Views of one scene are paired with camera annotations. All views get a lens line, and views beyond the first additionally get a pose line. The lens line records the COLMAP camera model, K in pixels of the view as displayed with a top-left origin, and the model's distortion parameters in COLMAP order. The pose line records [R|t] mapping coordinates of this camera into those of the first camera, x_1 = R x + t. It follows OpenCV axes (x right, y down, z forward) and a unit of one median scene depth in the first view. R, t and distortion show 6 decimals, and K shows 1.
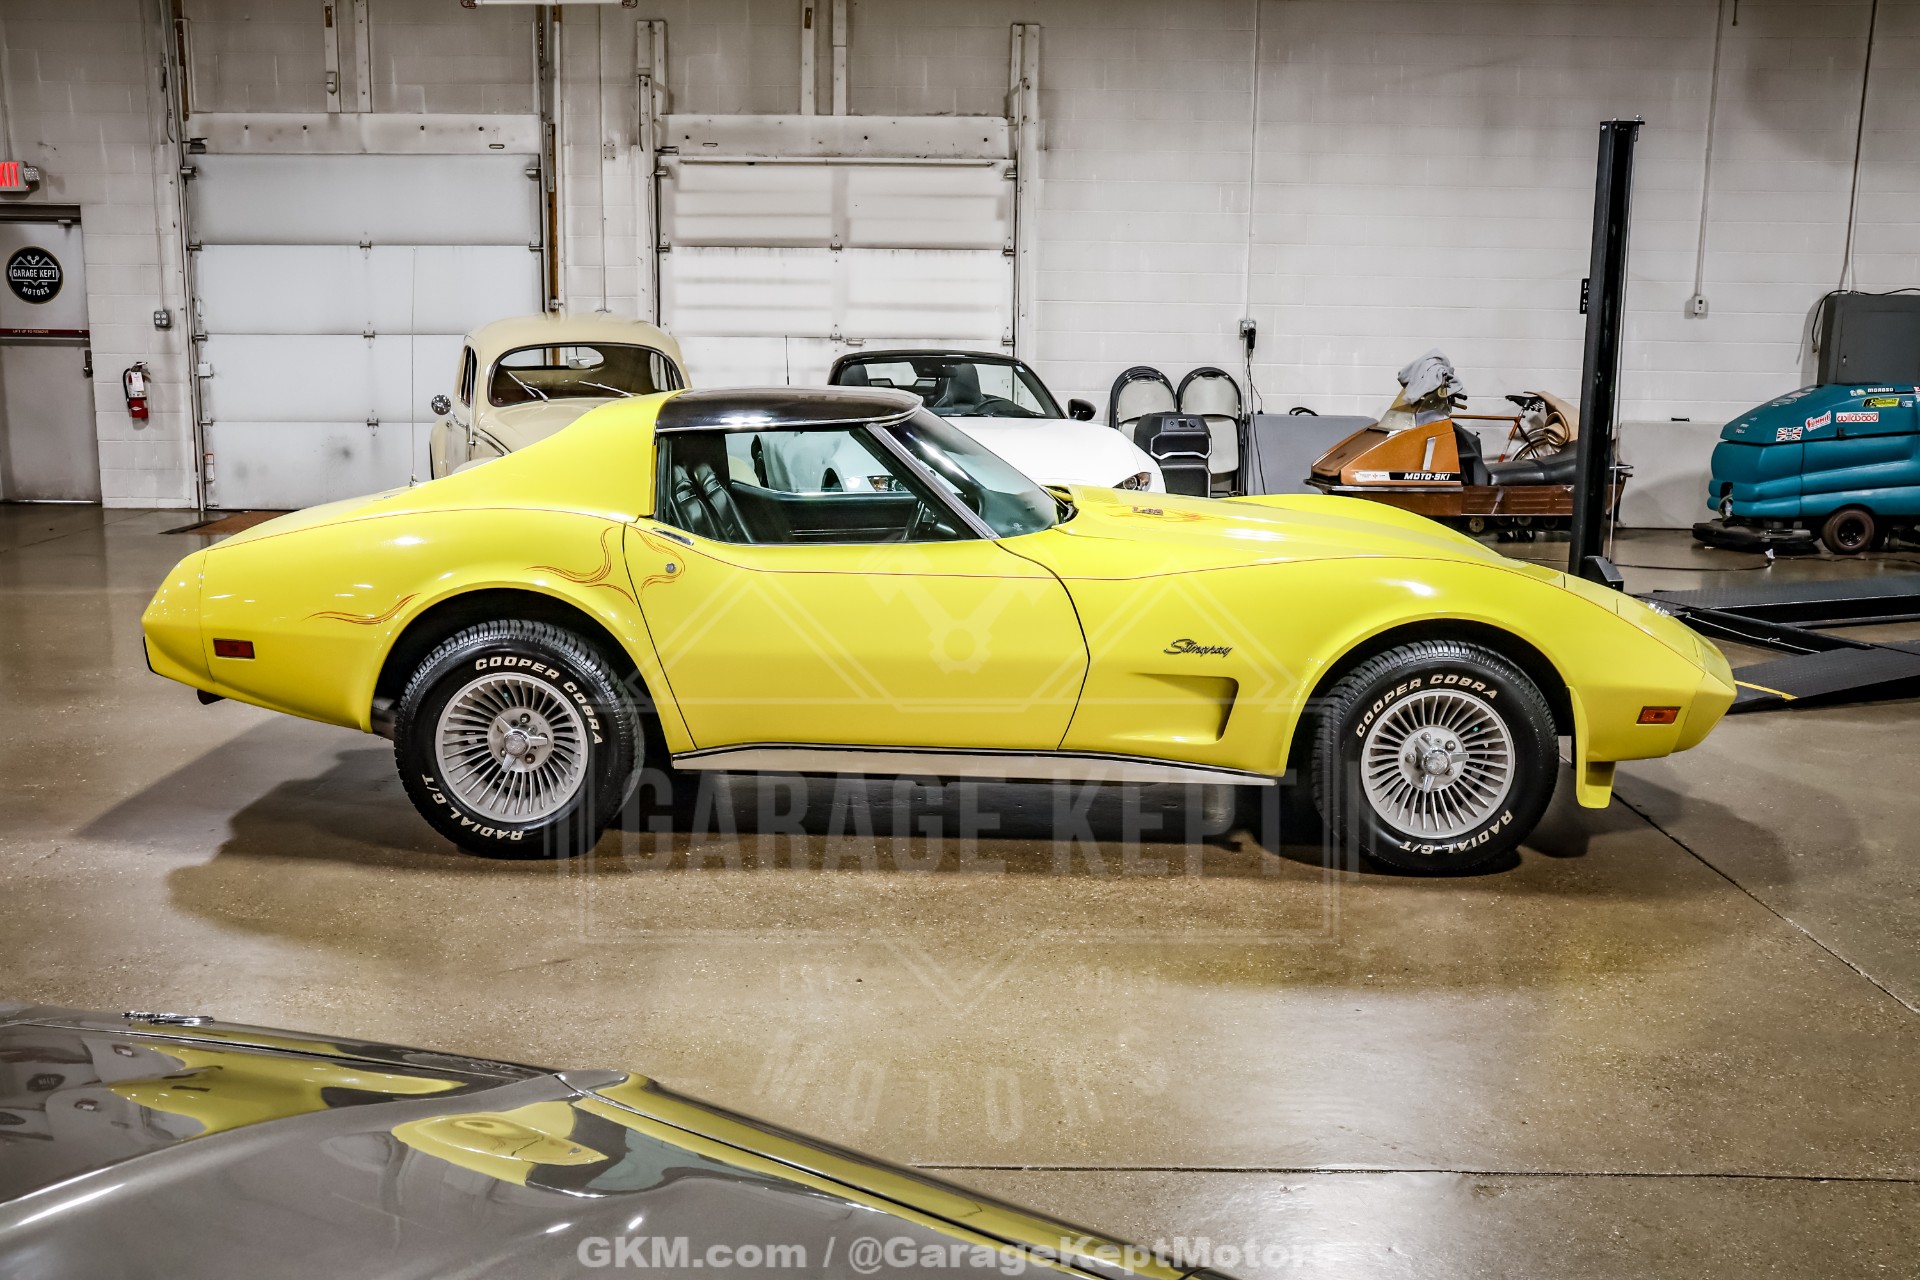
lens RADIAL K [[1864.5, 0, 962.8], [0, 1864.5, 645.1], [0, 0, 1]] dist [-0.114725, 0.212399]
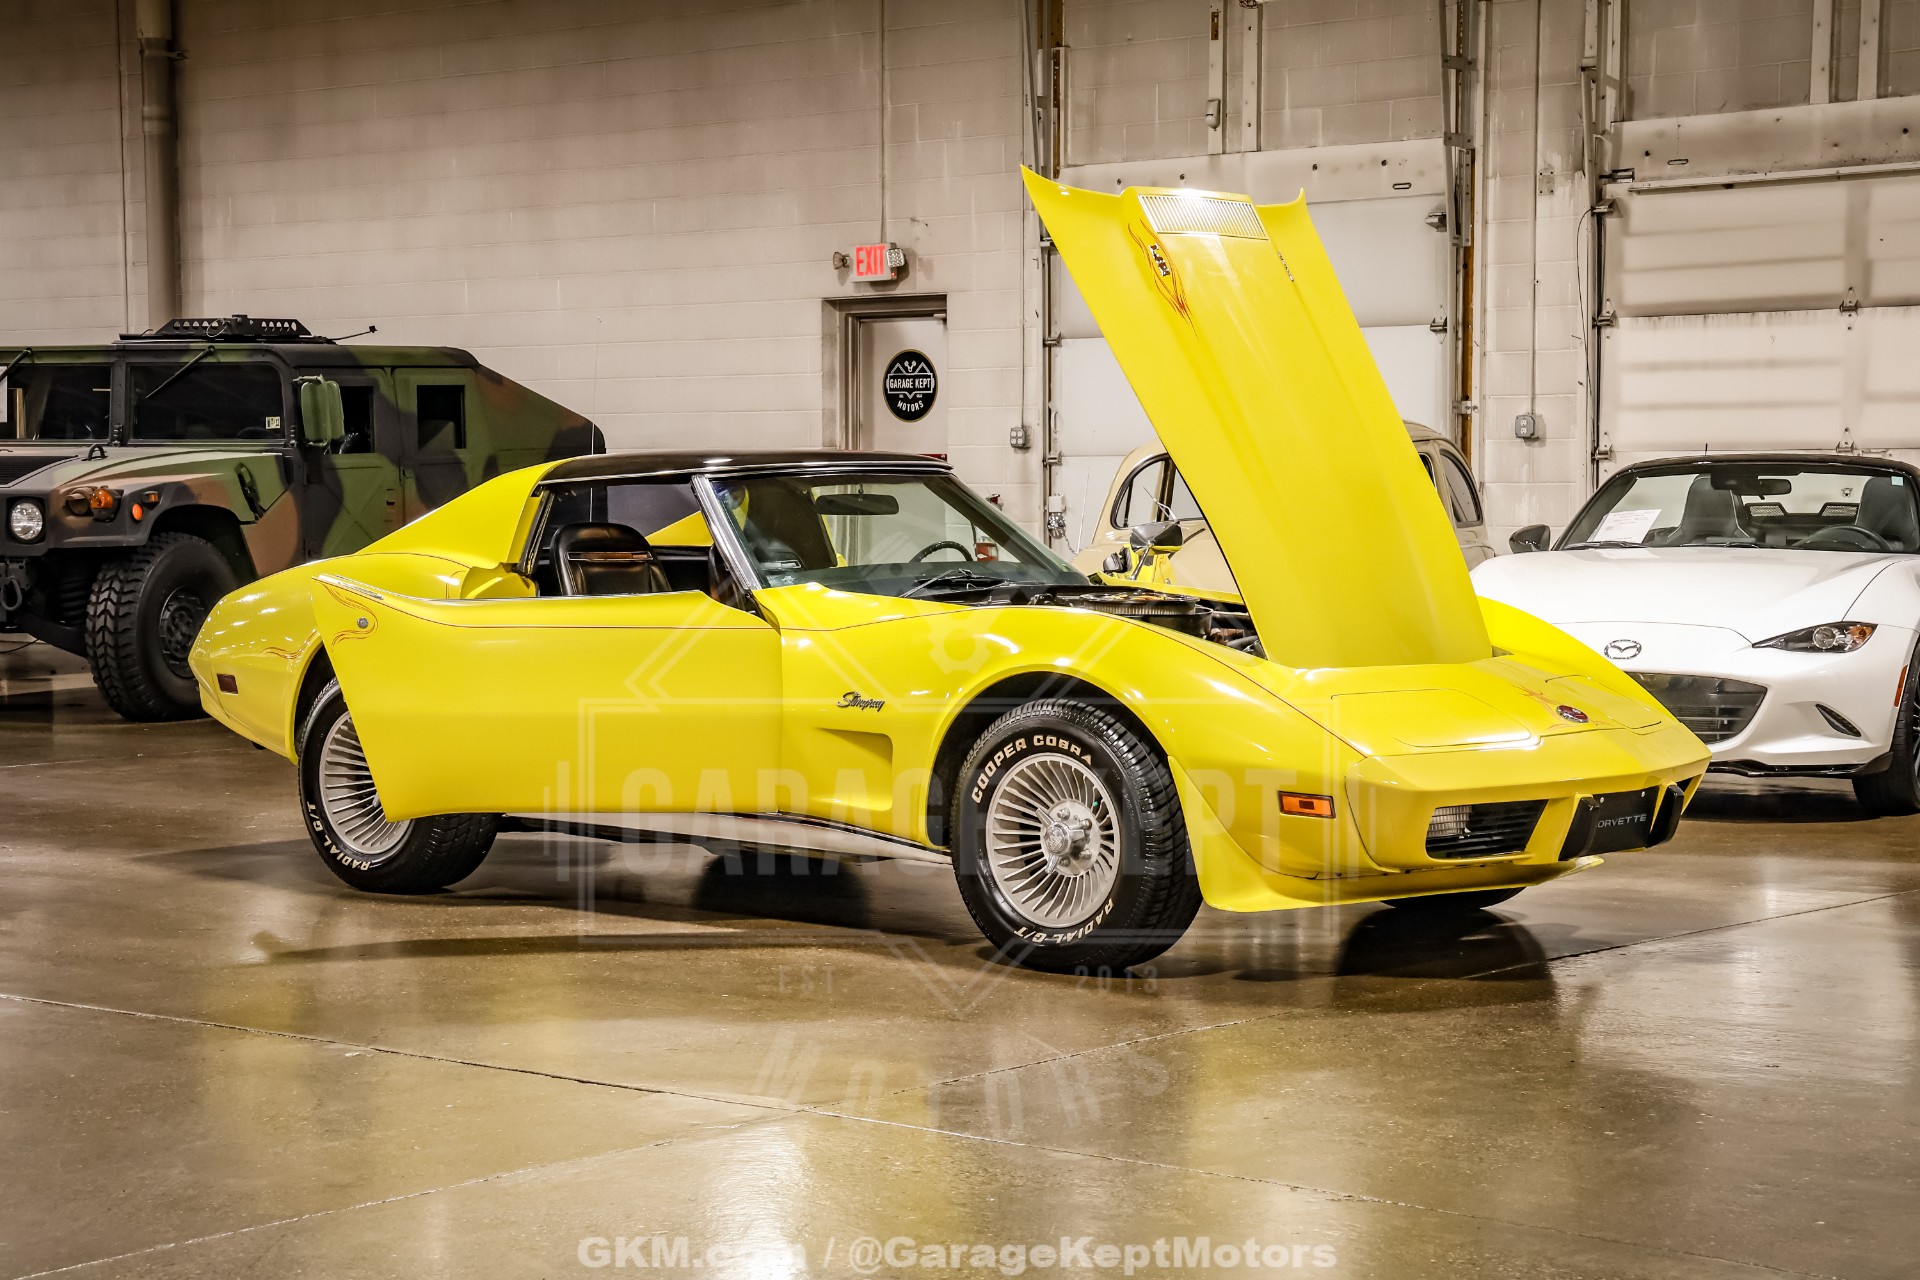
lens RADIAL K [[3654.4, 0, 961.3], [0, 3654.4, 642.5], [0, 0, 1]] dist [0.247967, 0.506443]
pose [[0.758944, 0.017381, -0.650924, 1.336045], [-0.107510, 0.989269, -0.098936, 0.145952], [0.642219, 0.145068, 0.752668, -0.348420]]
